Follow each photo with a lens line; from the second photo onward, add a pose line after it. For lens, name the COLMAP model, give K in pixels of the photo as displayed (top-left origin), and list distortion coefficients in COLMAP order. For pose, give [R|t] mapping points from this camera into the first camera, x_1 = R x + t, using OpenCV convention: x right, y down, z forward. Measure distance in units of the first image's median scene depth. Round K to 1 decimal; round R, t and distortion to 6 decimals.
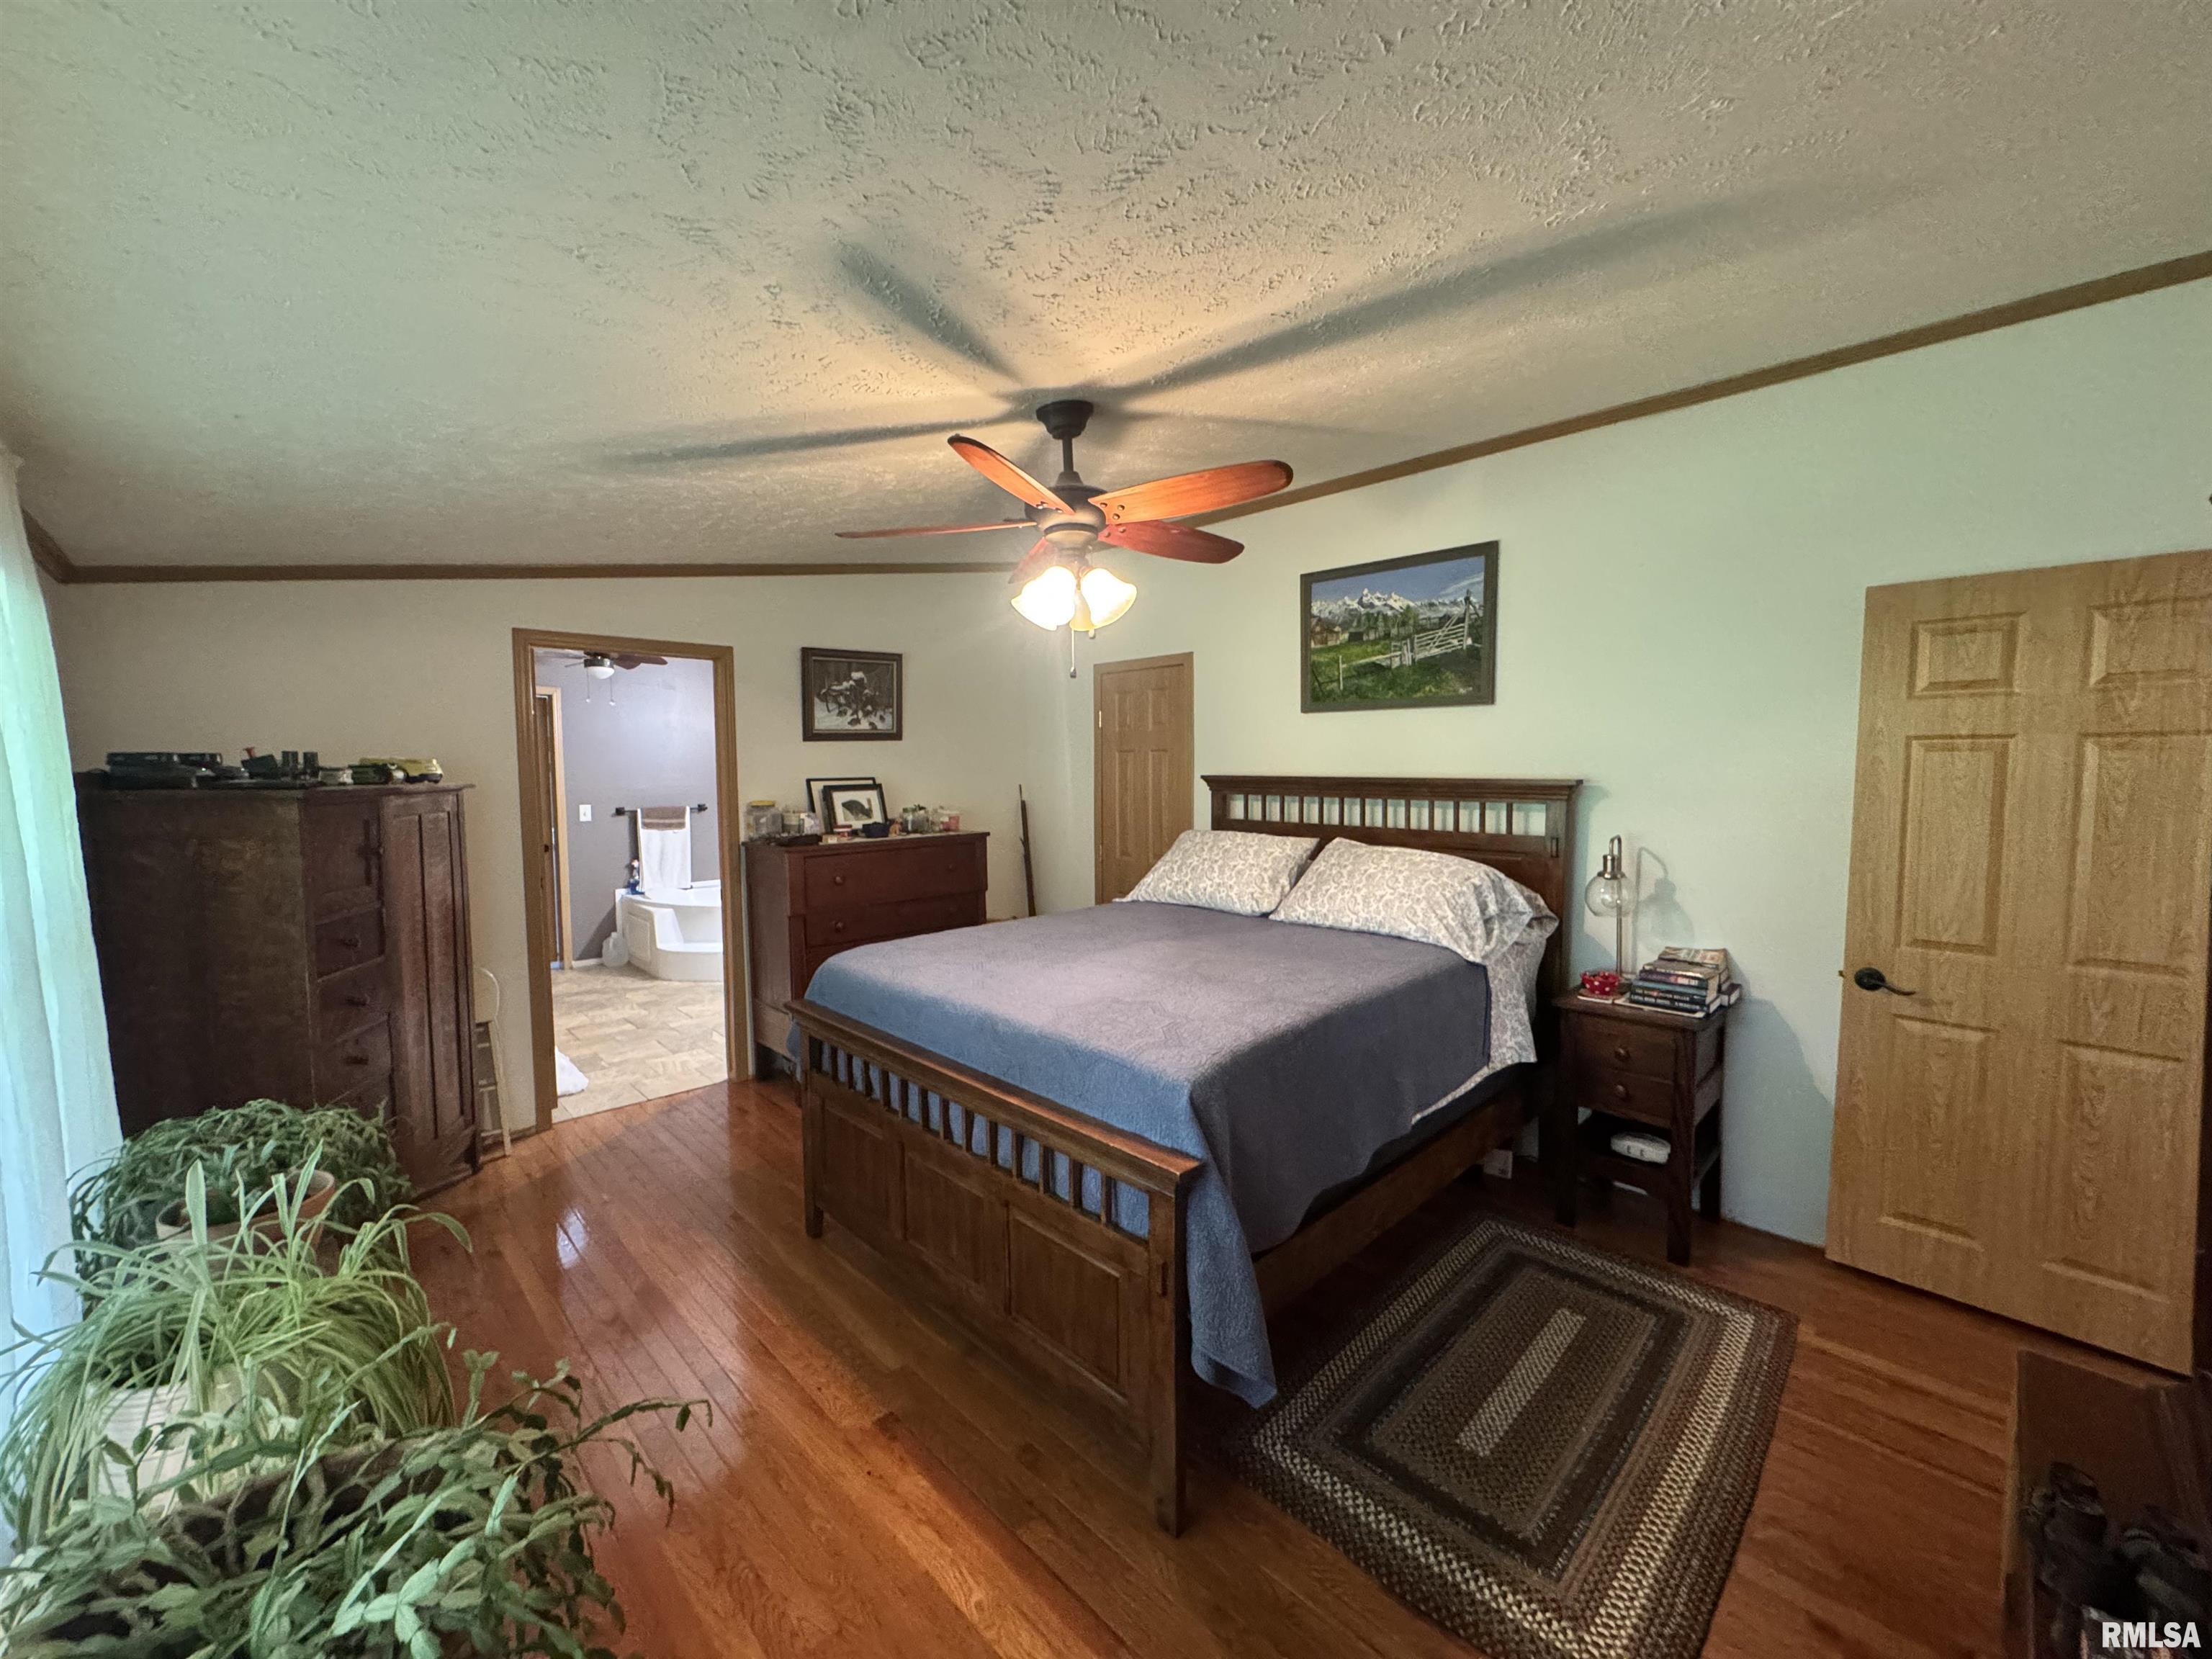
lens RADIAL K [[884.6, 0, 1106.0], [0, 884.6, 829.5], [0, 0, 1]] dist [-0.001281, -0.000394]
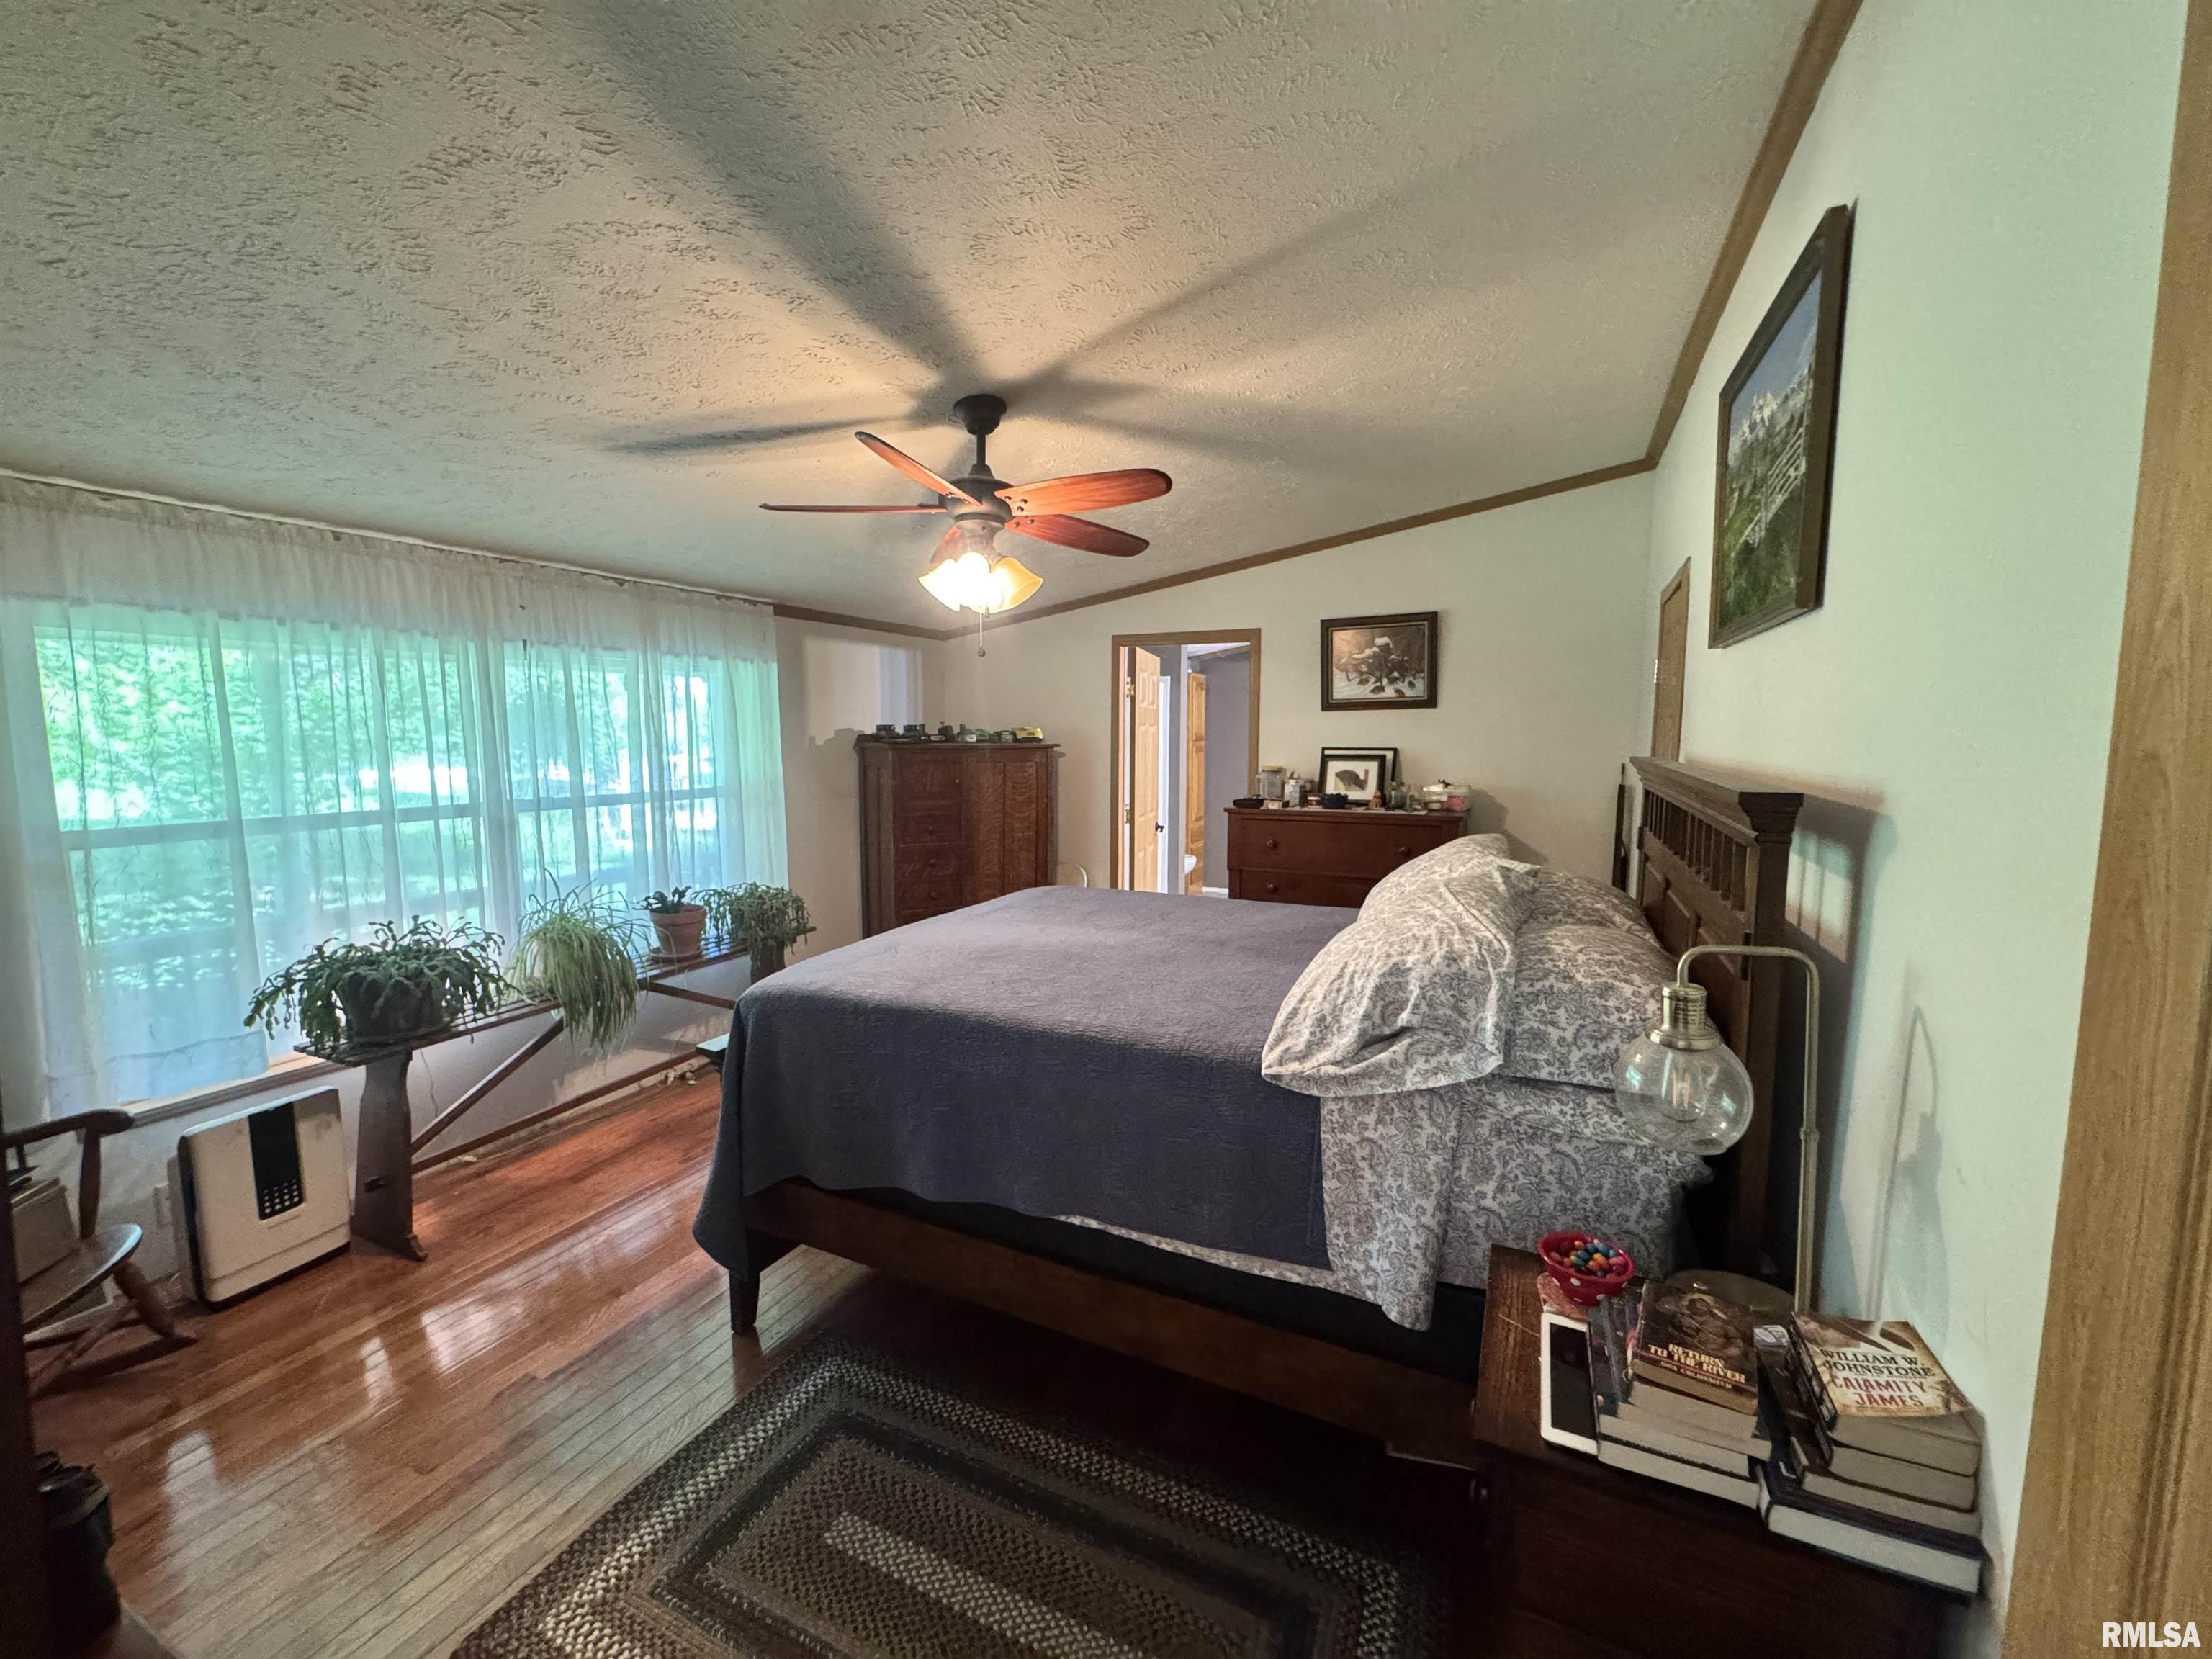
lens RADIAL K [[885.7, 0, 1105.7], [0, 885.7, 825.6], [0, 0, 1]] dist [-0.000771, -0.000044]
pose [[0.341178, 0.107423, -0.933840, 0.807258], [-0.075777, 0.993358, 0.086584, -0.053911], [0.936939, 0.041223, 0.347053, 0.594197]]
